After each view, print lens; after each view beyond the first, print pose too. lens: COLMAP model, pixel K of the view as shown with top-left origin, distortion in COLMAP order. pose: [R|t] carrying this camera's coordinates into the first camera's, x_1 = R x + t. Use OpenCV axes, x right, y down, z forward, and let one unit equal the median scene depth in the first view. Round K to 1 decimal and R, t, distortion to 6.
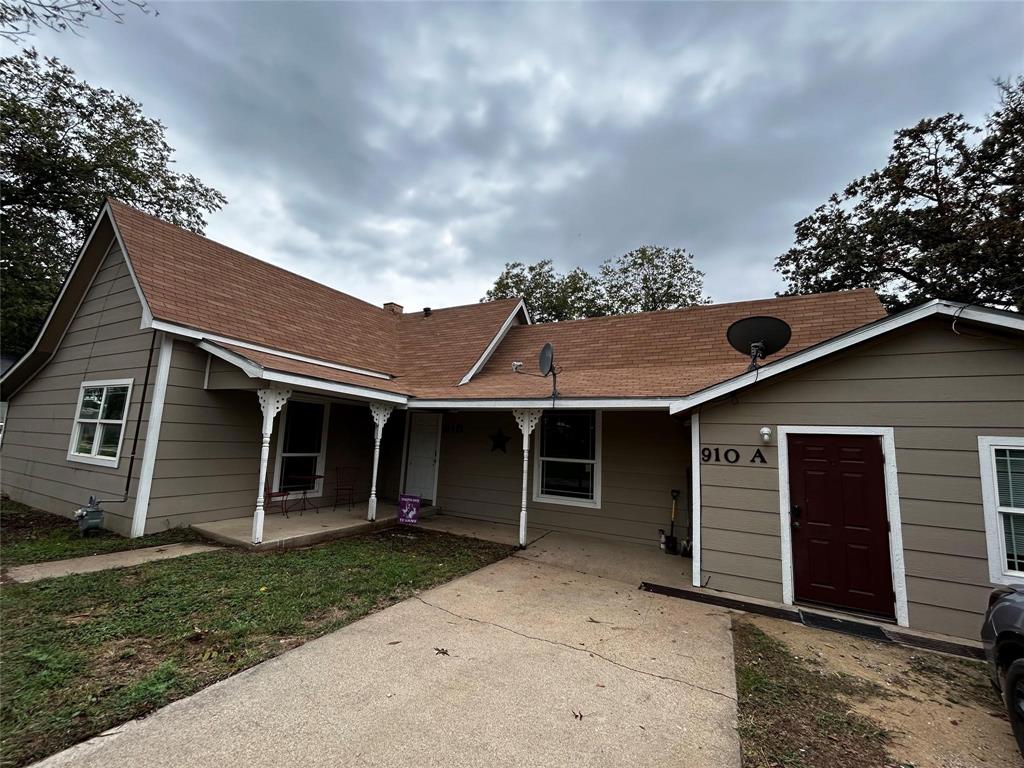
lens RADIAL K [[413.9, 0, 511.9], [0, 413.9, 388.3], [0, 0, 1]] dist [0.007351, 0.000612]
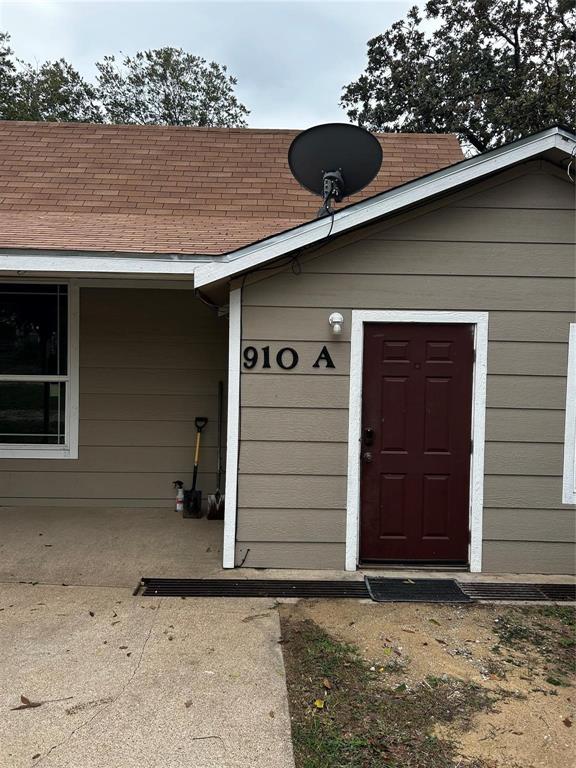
lens RADIAL K [[583.5, 0, 287.4], [0, 583.5, 383.9], [0, 0, 1]] dist [-0.014215, -0.008493]
pose [[0.871644, -0.042382, 0.488304, 0.106166], [-0.046842, 0.984491, 0.169063, 0.054264], [-0.487896, -0.170236, 0.856141, 0.254610]]
